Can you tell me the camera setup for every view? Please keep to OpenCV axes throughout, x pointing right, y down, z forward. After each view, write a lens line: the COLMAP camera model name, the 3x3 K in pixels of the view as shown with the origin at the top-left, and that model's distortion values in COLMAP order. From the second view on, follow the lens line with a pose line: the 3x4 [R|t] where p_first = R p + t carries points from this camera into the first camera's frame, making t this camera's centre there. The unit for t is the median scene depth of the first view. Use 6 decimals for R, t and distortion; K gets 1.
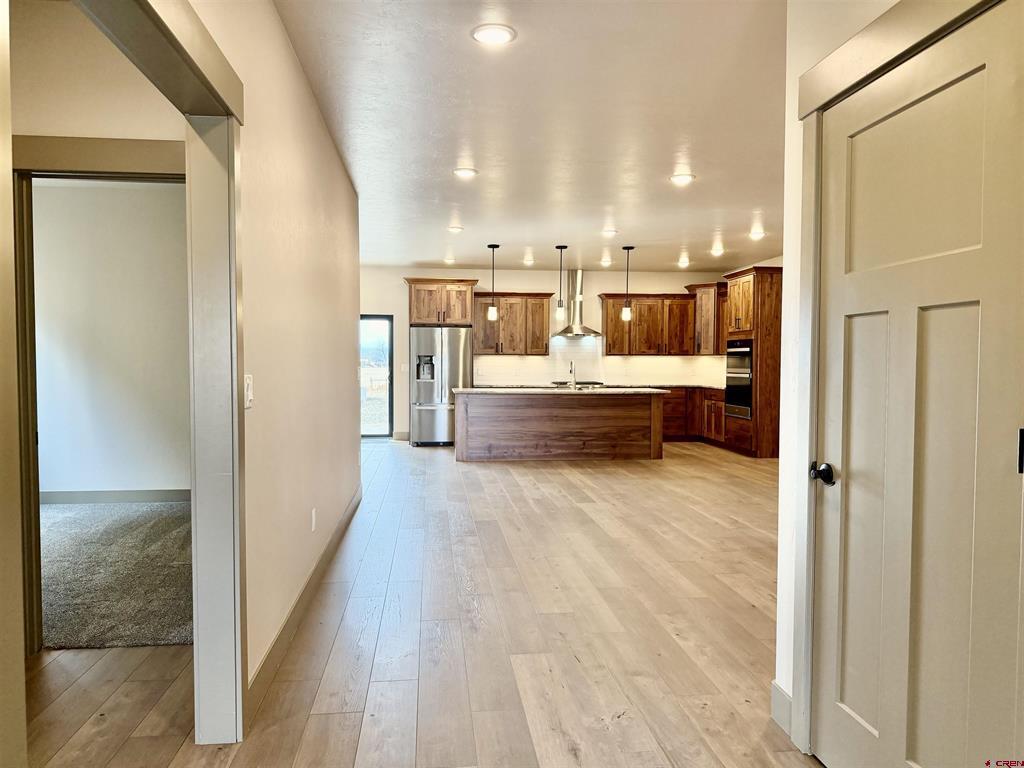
lens RADIAL K [[717.1, 0, 504.9], [0, 717.1, 390.2], [0, 0, 1]] dist [0.076595, -0.000445]
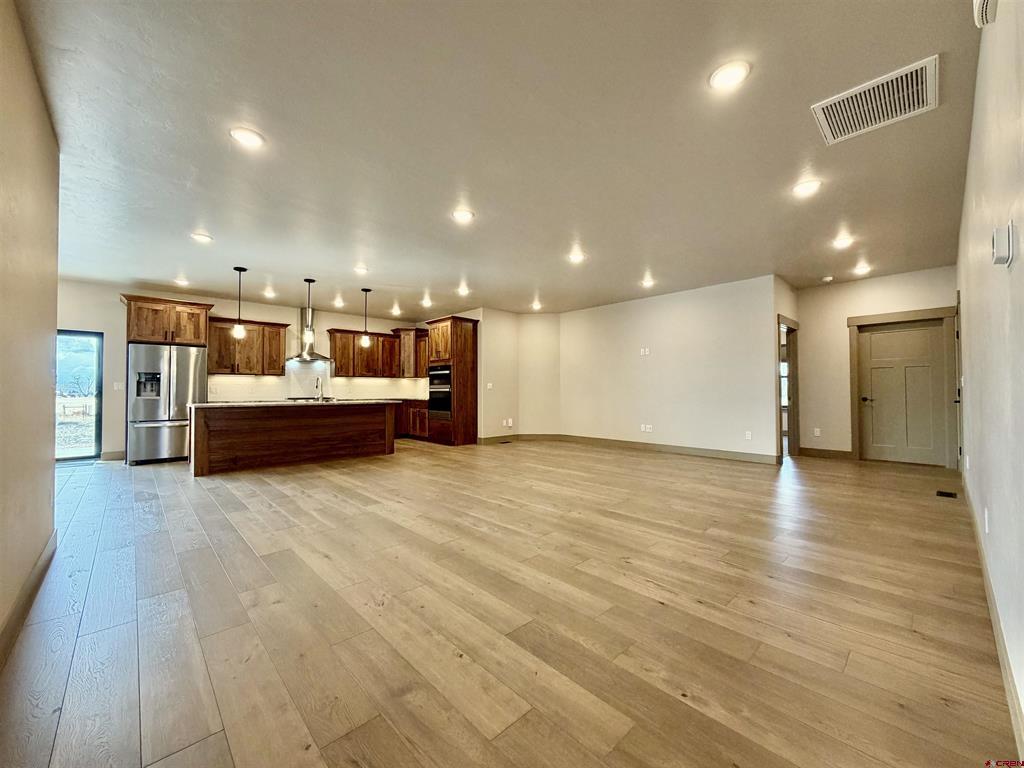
lens RADIAL K [[408.6, 0, 516.8], [0, 408.6, 382.0], [0, 0, 1]] dist [-0.000820, -0.001325]
pose [[0.793222, 0.006850, 0.608894, -0.049906], [0.030711, 0.998214, -0.051238, 0.009569], [-0.608157, 0.059343, 0.791595, 0.238337]]
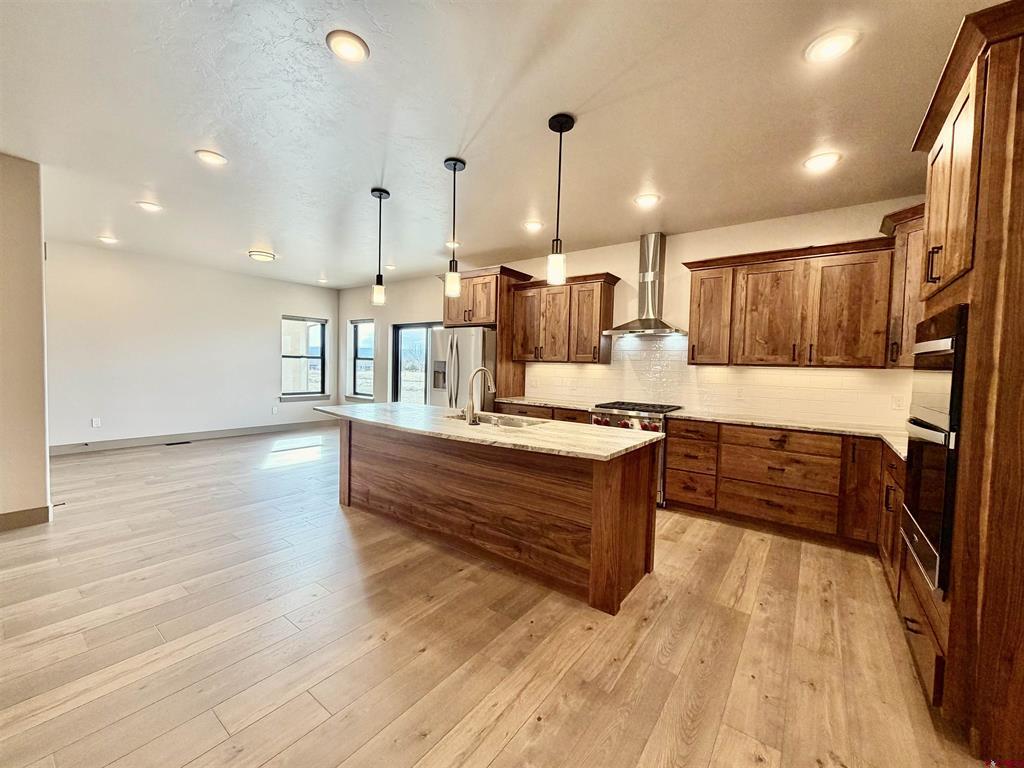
lens RADIAL K [[408.6, 0, 512.0], [0, 408.6, 382.5], [0, 0, 1]] dist [-0.000820, -0.001325]
pose [[0.730686, 0.044194, -0.681282, 0.289568], [-0.051981, 0.998607, 0.009029, -0.031165], [0.680732, 0.028816, 0.731965, 0.696006]]
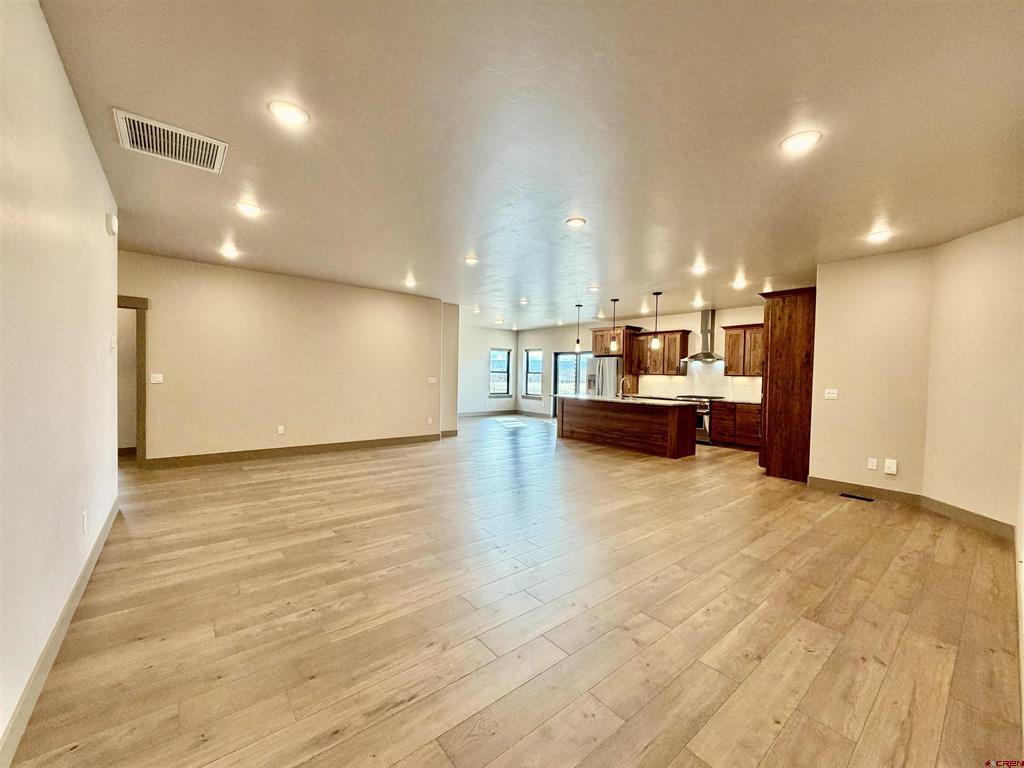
lens RADIAL K [[408.6, 0, 512.3], [0, 408.6, 383.0], [0, 0, 1]] dist [-0.000820, -0.001325]
pose [[0.548555, 0.027067, -0.835676, 0.572132], [-0.053400, 0.998570, -0.002710, -0.016206], [0.834407, 0.046112, 0.549216, 0.330722]]
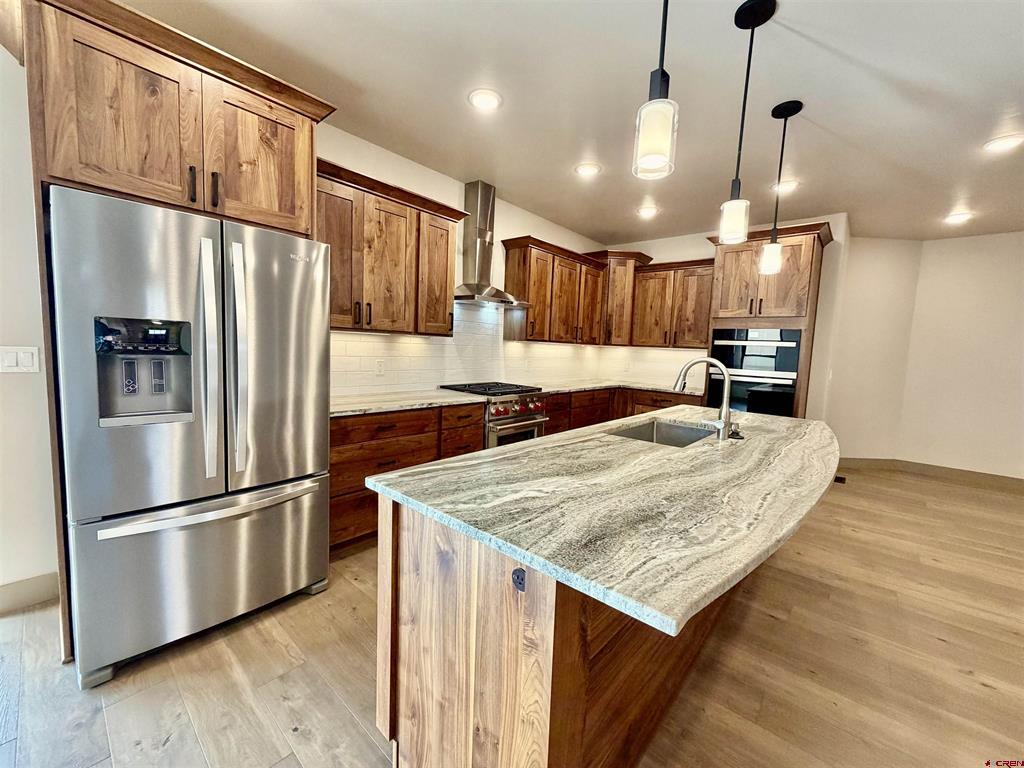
lens RADIAL K [[408.6, 0, 516.4], [0, 408.6, 384.1], [0, 0, 1]] dist [-0.000820, -0.001325]
pose [[0.725196, -0.036963, 0.687550, -0.114974], [-0.011675, 0.997754, 0.065954, -0.036909], [-0.688444, -0.055857, 0.723136, 0.807501]]
